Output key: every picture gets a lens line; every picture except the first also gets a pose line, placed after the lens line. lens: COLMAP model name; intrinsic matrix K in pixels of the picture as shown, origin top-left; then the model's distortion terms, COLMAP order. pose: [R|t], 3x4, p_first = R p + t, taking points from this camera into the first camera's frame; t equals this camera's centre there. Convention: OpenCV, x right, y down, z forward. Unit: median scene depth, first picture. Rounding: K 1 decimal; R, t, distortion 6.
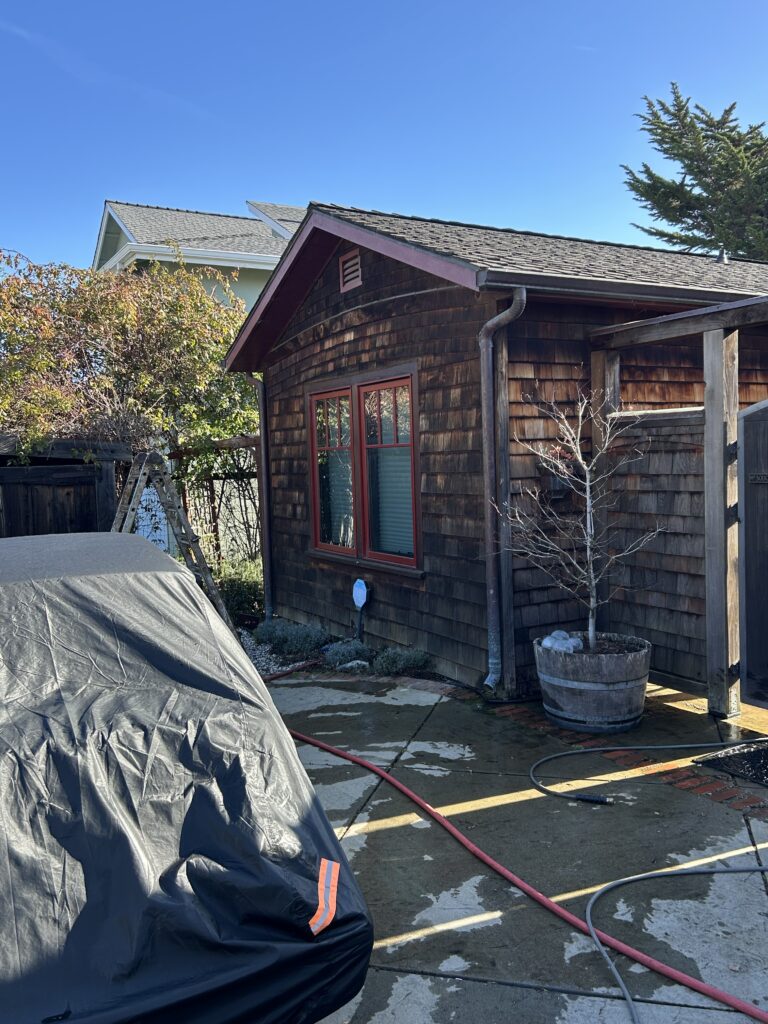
lens RADIAL K [[862.5, 0, 384.0], [0, 862.5, 512.0], [0, 0, 1]] dist [0.085378, -0.129179]
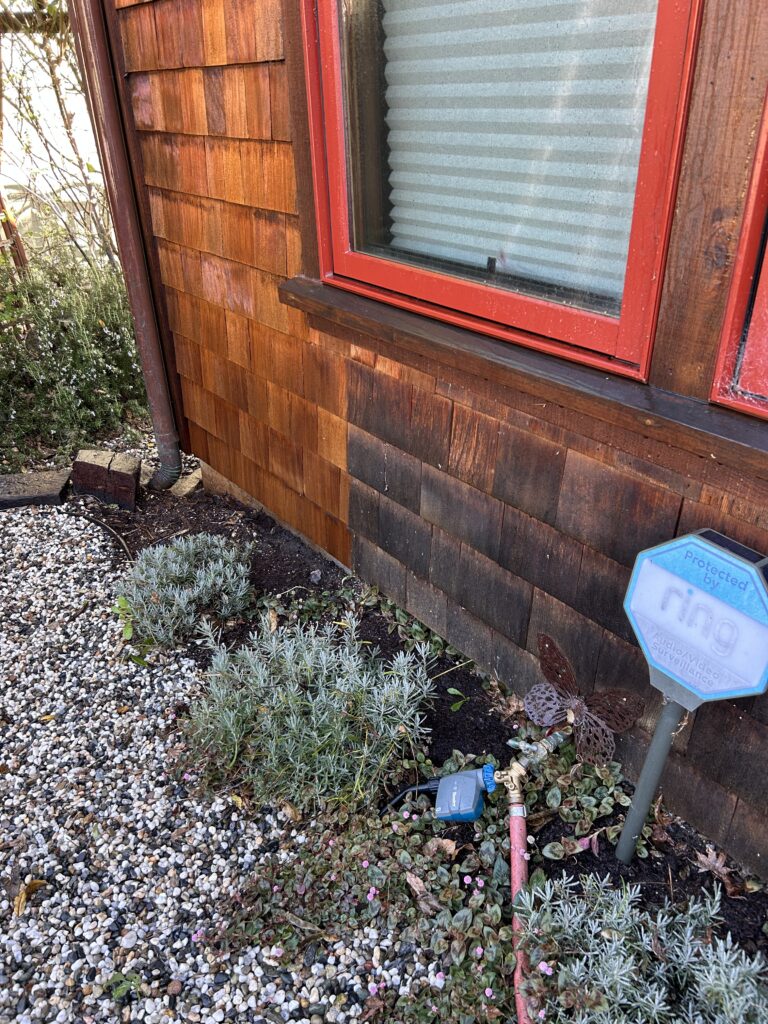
lens RADIAL K [[773.7, 0, 384.0], [0, 773.7, 512.0], [0, 0, 1]] dist [0.014083, 0.000547]
pose [[0.992585, -0.054823, 0.108490, -0.103277], [0.003502, 0.905045, 0.425301, 0.012466], [-0.121504, -0.421767, 0.898526, 0.893333]]
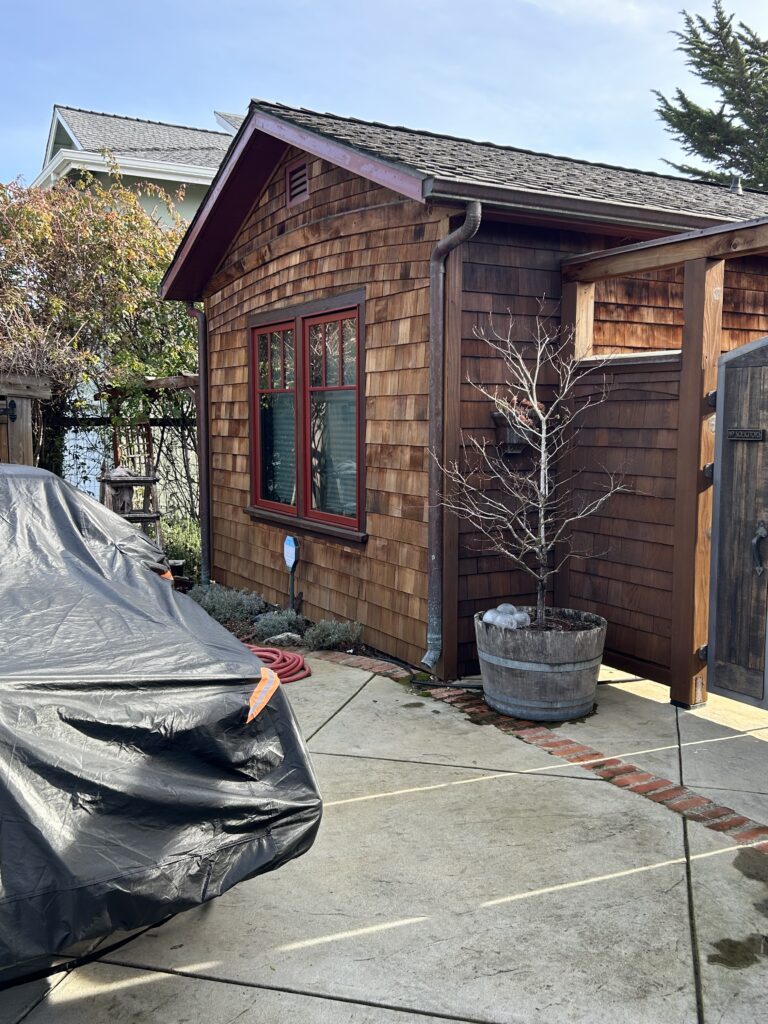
lens RADIAL K [[958.0, 0, 379.6], [0, 958.0, 521.3], [0, 0, 1]] dist [0.068427, -0.083321]
pose [[0.999388, 0.034876, 0.002782, 0.051252], [-0.034966, 0.998365, 0.045217, 0.010922], [-0.001200, -0.045287, 0.998973, 0.028431]]
